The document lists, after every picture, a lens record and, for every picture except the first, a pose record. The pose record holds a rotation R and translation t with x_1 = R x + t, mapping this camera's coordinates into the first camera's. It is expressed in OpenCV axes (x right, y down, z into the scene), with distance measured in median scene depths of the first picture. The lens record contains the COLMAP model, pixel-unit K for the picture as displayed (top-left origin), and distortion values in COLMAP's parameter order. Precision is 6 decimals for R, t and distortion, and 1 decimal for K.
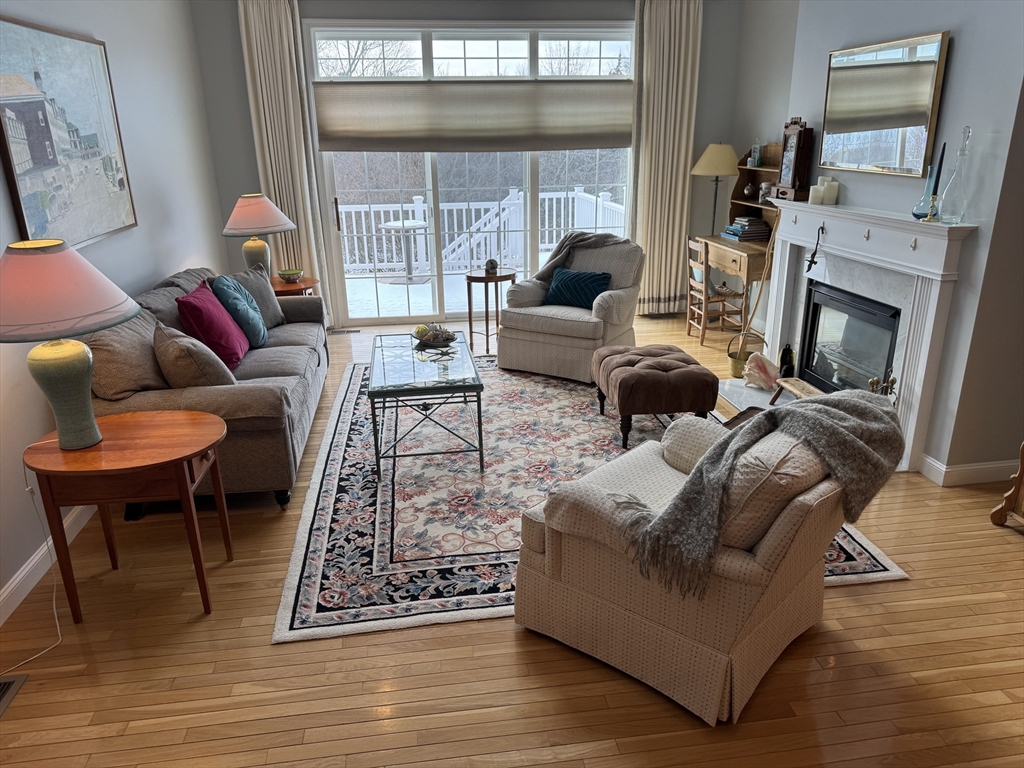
lens RADIAL K [[724.1, 0, 507.2], [0, 724.1, 397.5], [0, 0, 1]] dist [0.044636, -0.057055]
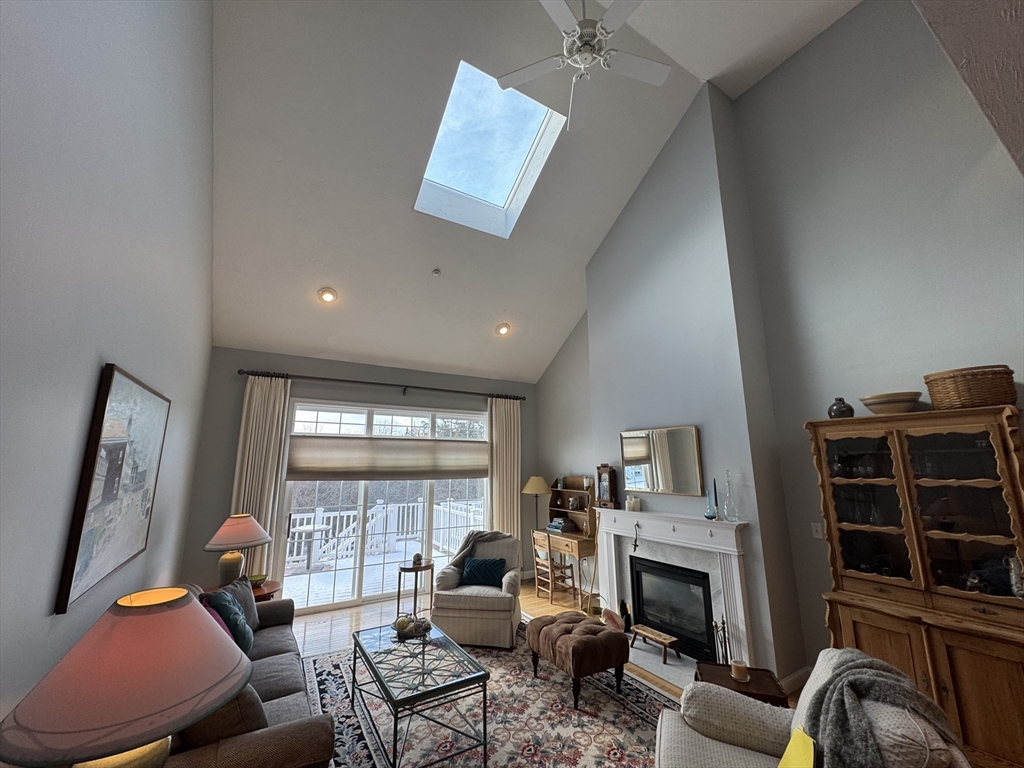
lens RADIAL K [[409.4, 0, 512.8], [0, 409.4, 381.6], [0, 0, 1]] dist [0.001582, -0.001000]
pose [[0.918220, 0.091574, 0.385340, -0.198828], [0.124850, 0.856384, -0.501018, -0.056406], [-0.375879, 0.508154, 0.774915, 0.140159]]
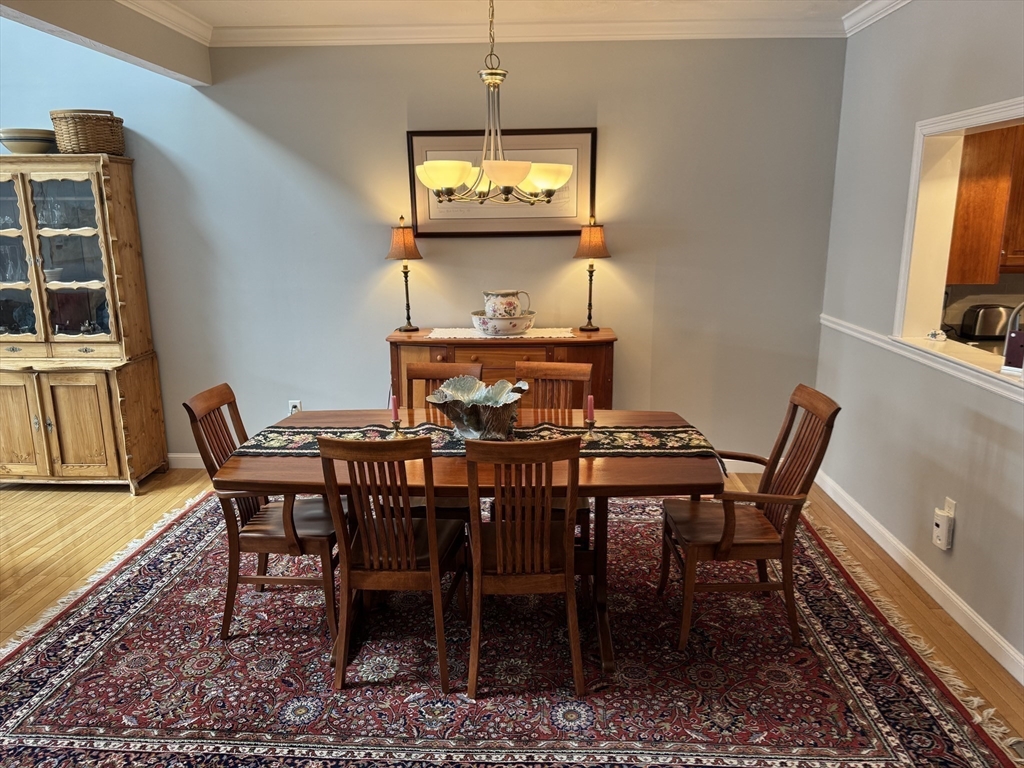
lens RADIAL K [[724.1, 0, 506.5], [0, 724.1, 388.8], [0, 0, 1]] dist [0.044636, -0.057055]
pose [[0.177937, -0.208645, 0.961668, -0.274845], [0.337205, 0.931023, 0.139604, 0.081158], [-0.924463, 0.299439, 0.236019, -0.209719]]
